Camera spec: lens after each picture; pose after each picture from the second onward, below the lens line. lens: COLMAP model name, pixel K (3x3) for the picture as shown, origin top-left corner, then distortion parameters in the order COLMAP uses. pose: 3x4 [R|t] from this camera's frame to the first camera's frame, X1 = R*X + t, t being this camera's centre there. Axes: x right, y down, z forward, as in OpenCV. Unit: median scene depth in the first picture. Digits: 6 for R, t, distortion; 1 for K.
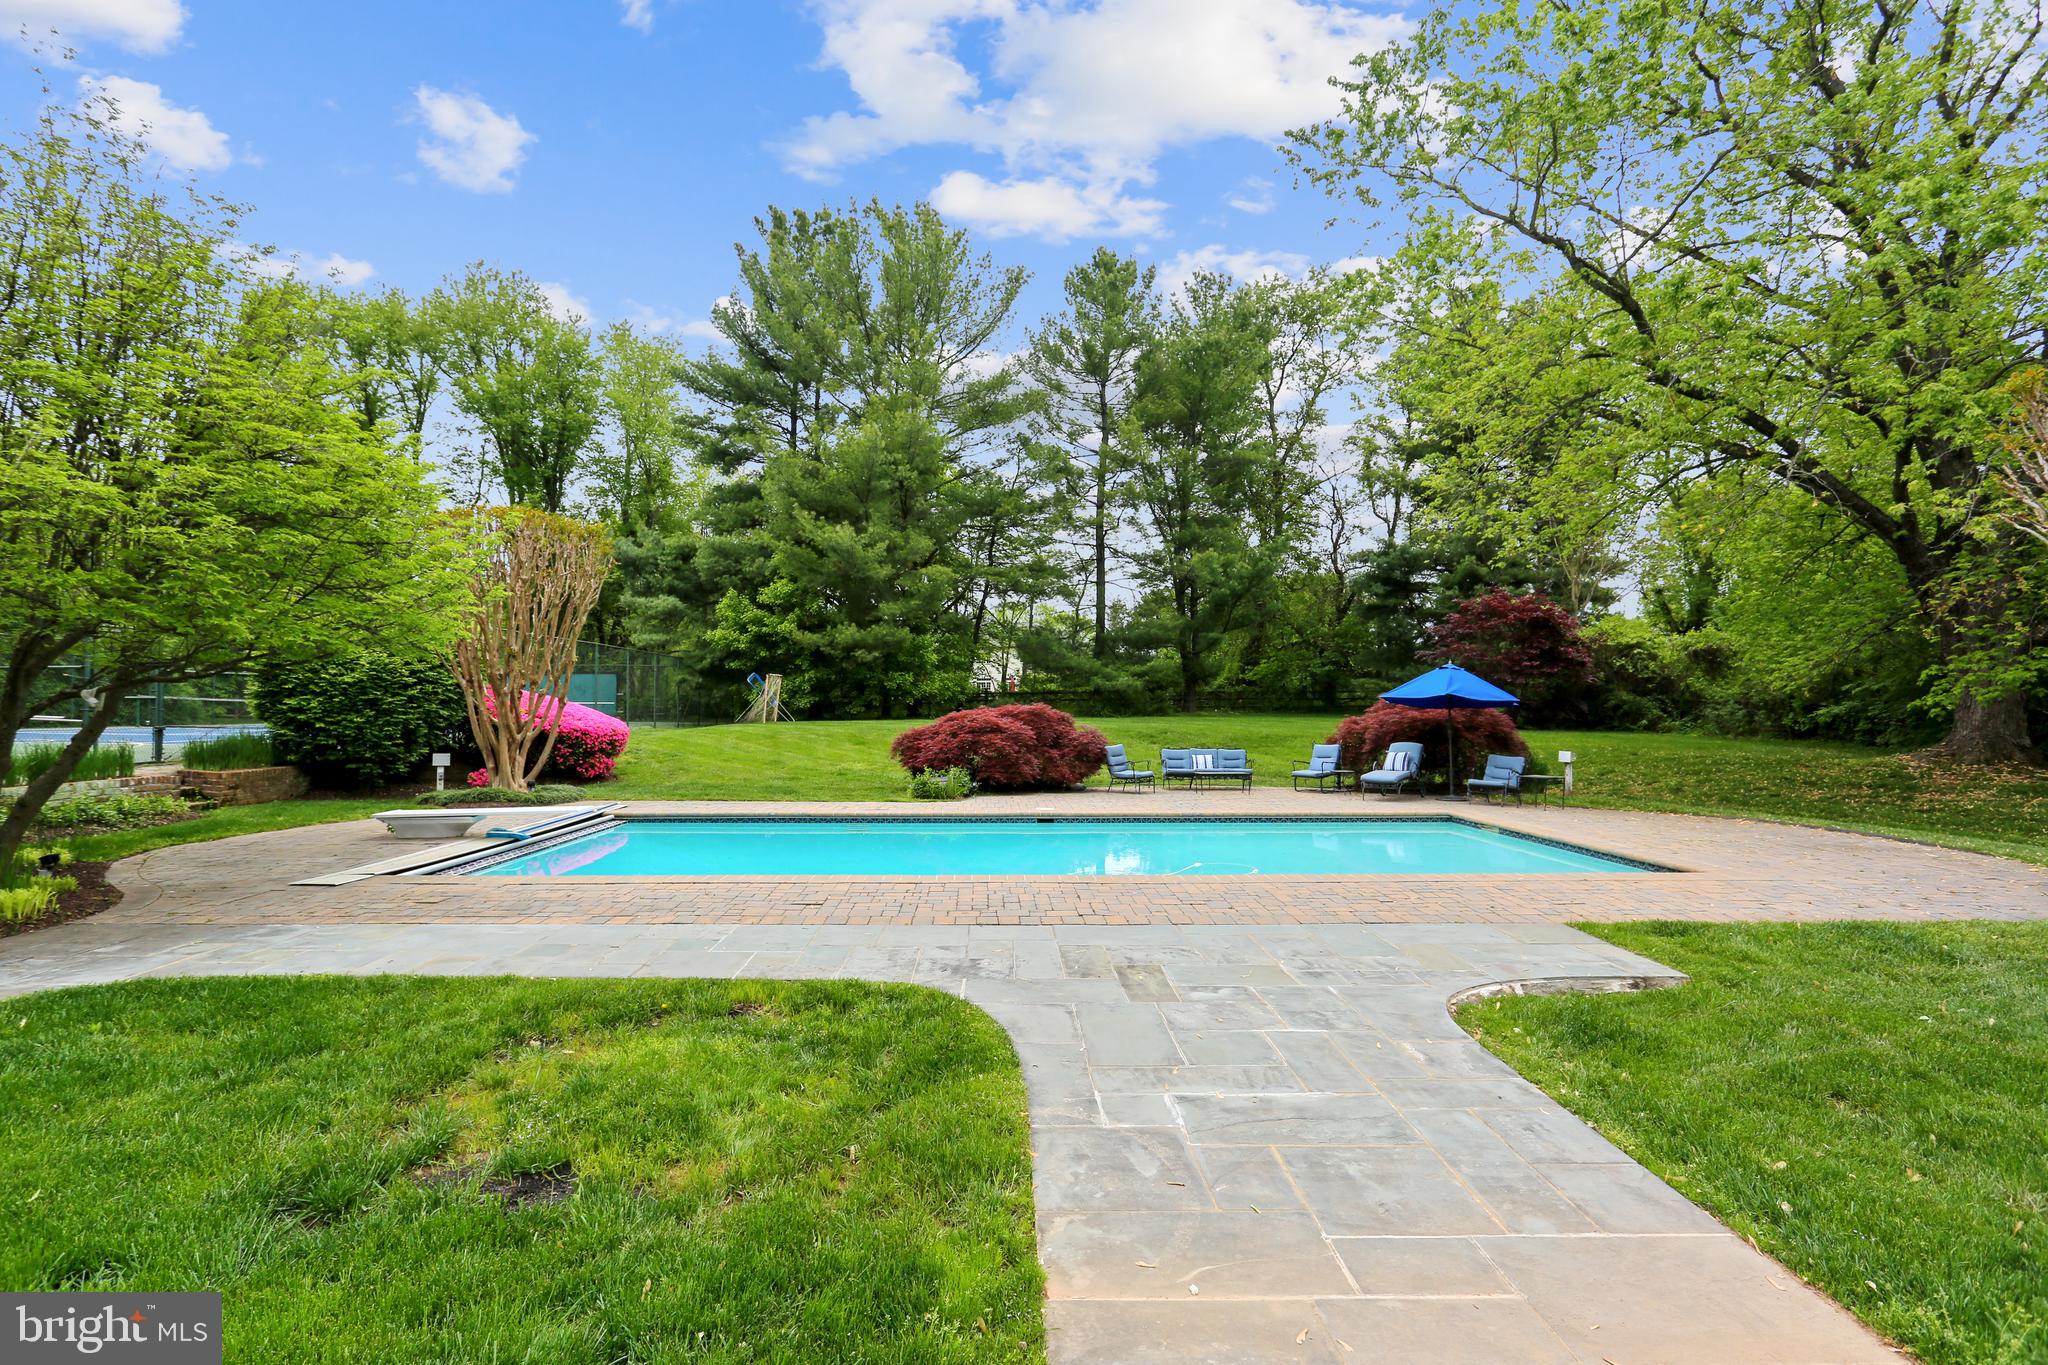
lens RADIAL K [[968.8, 0, 1004.6], [0, 968.8, 677.8], [0, 0, 1]] dist [-0.001351, 0.000313]
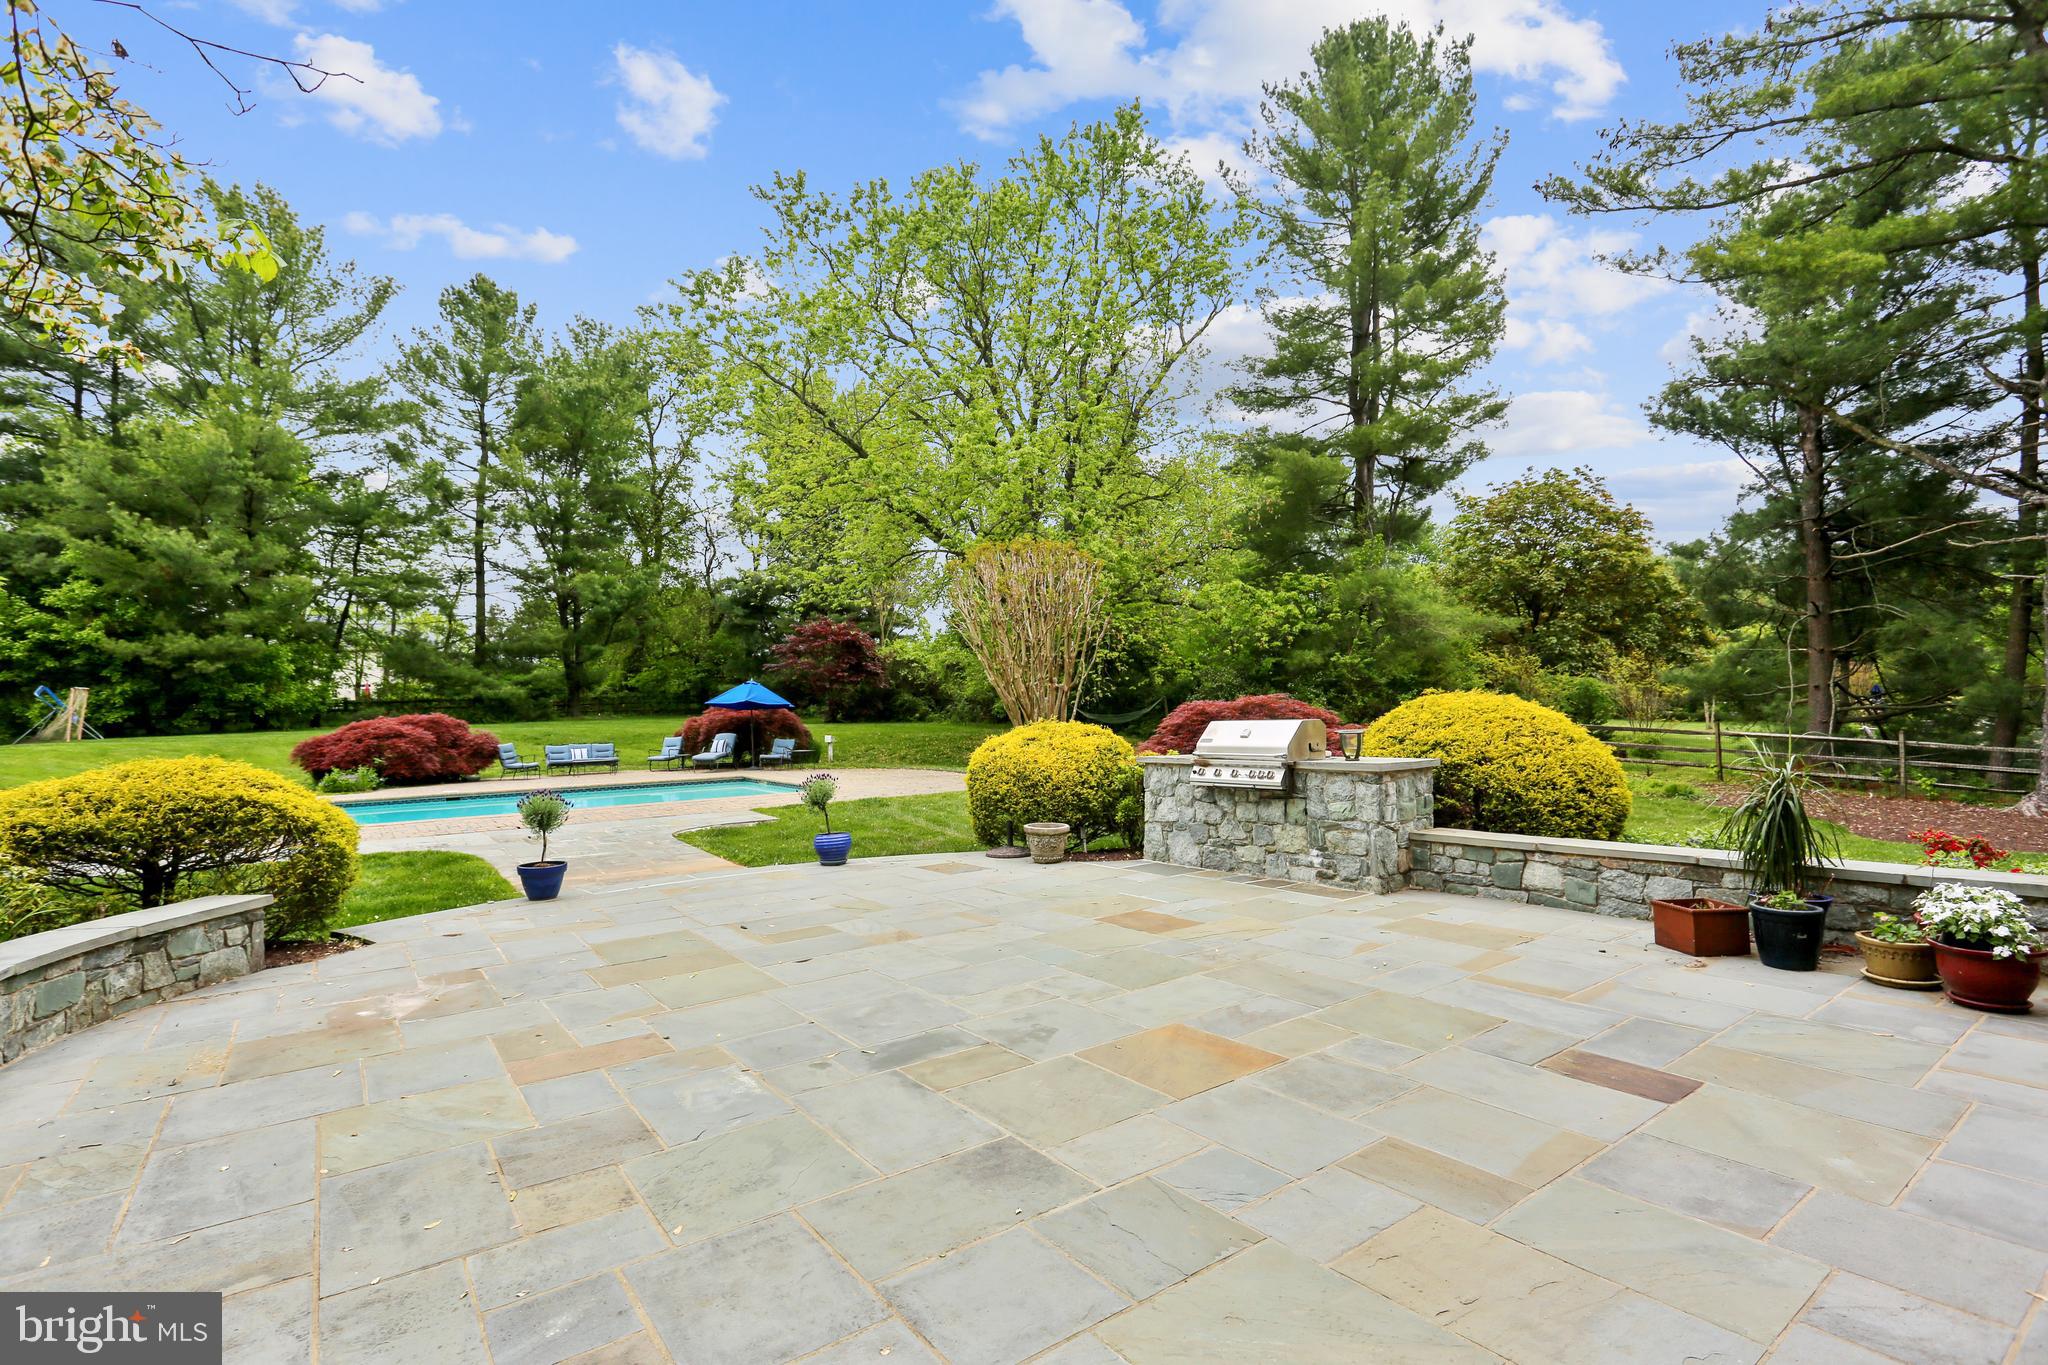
lens RADIAL K [[968.8, 0, 1004.6], [0, 968.8, 677.8], [0, 0, 1]] dist [-0.001351, 0.000313]
pose [[0.822965, -0.003928, 0.568079, -0.030971], [0.004986, 0.999988, -0.000310, -0.006352], [-0.568070, 0.003088, 0.822974, -0.188519]]
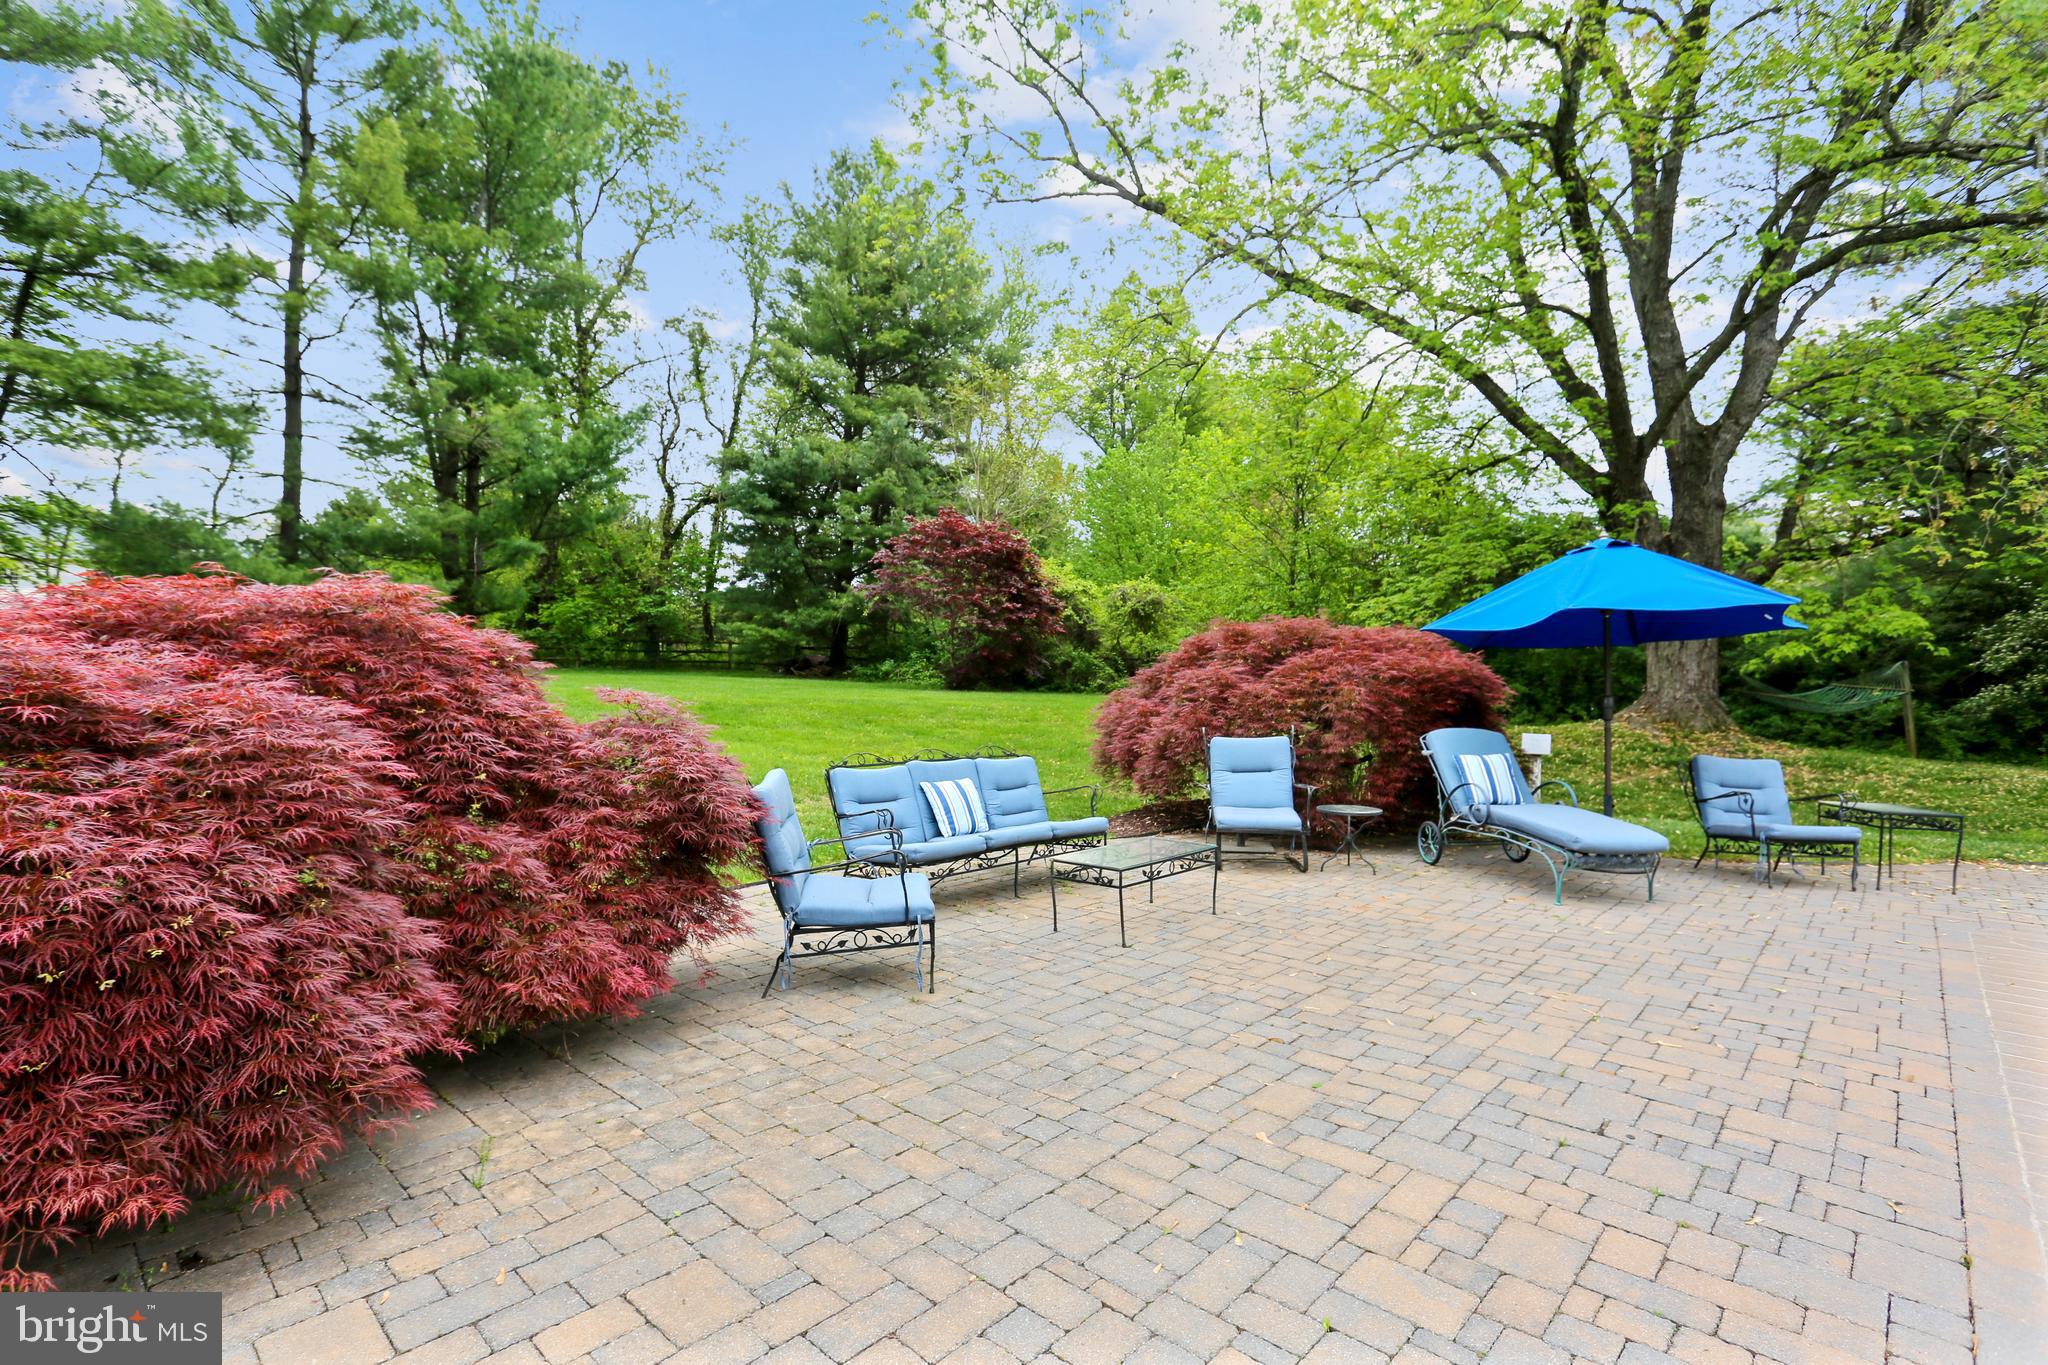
lens RADIAL K [[953.0, 0, 1016.4], [0, 953.0, 678.2], [0, 0, 1]] dist [0.000445, 0.000371]
pose [[0.697874, 0.003193, 0.716213, -0.004618], [-0.033152, 0.999062, 0.027848, 0.015804], [-0.715453, -0.043179, 0.697325, 0.339515]]
